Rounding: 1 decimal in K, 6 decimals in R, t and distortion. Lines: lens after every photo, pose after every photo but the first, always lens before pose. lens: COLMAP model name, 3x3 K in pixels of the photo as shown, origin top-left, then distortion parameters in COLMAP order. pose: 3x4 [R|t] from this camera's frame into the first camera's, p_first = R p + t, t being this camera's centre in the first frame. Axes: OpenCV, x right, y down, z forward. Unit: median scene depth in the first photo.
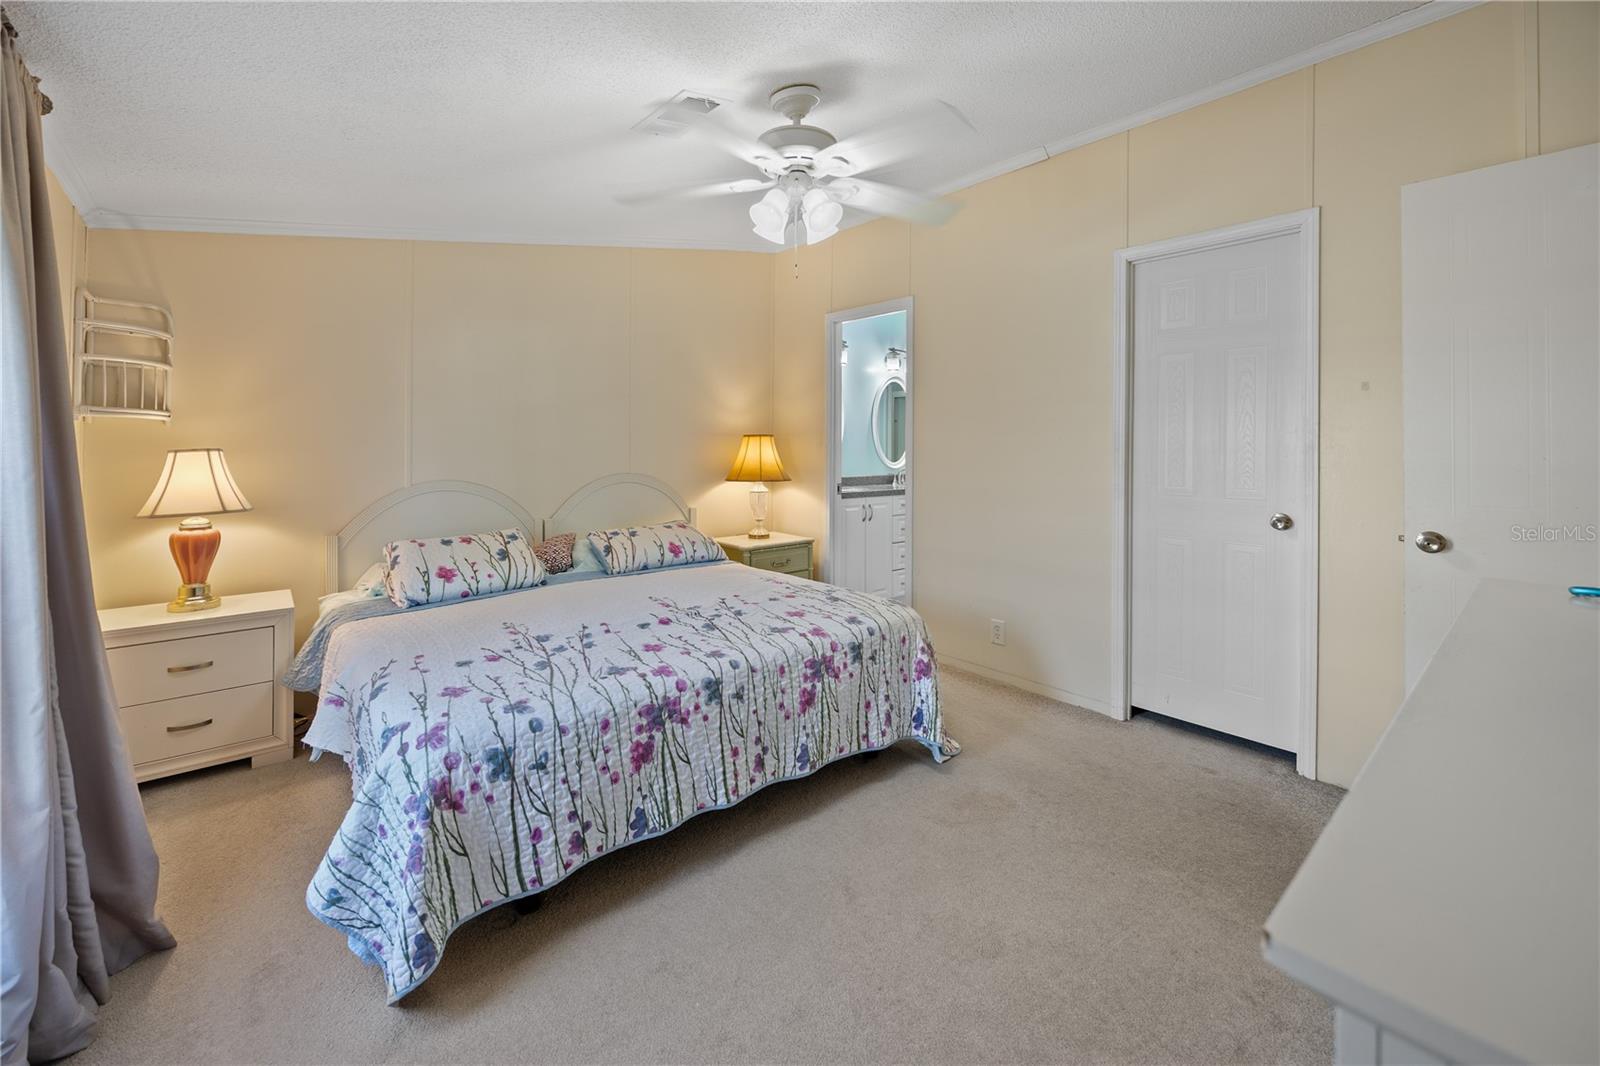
lens RADIAL K [[638.7, 0, 799.4], [0, 638.7, 447.8], [0, 0, 1]] dist [0.002457, 0.000458]
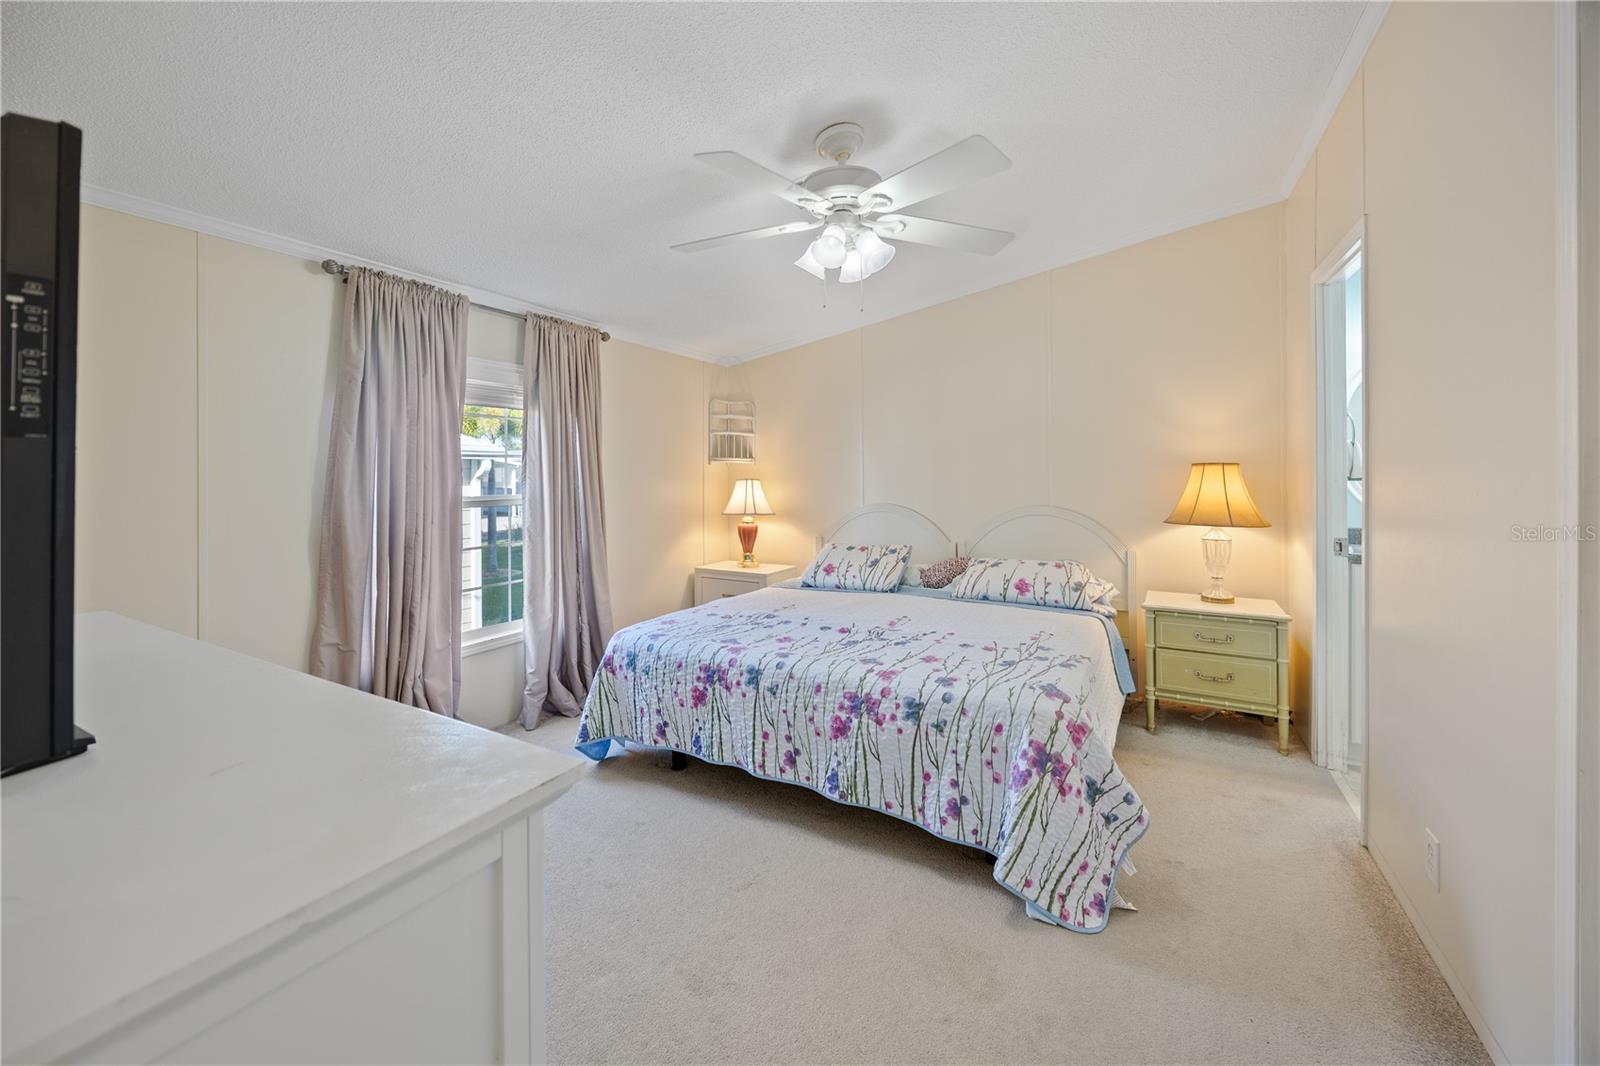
lens RADIAL K [[636.6, 0, 798.5], [0, 636.6, 475.5], [0, 0, 1]] dist [0.001696, 0.000079]
pose [[0.350487, -0.000306, -0.936568, 0.926306], [-0.001877, 0.999998, -0.001029, -0.007896], [0.936566, 0.002119, 0.350485, 0.572472]]
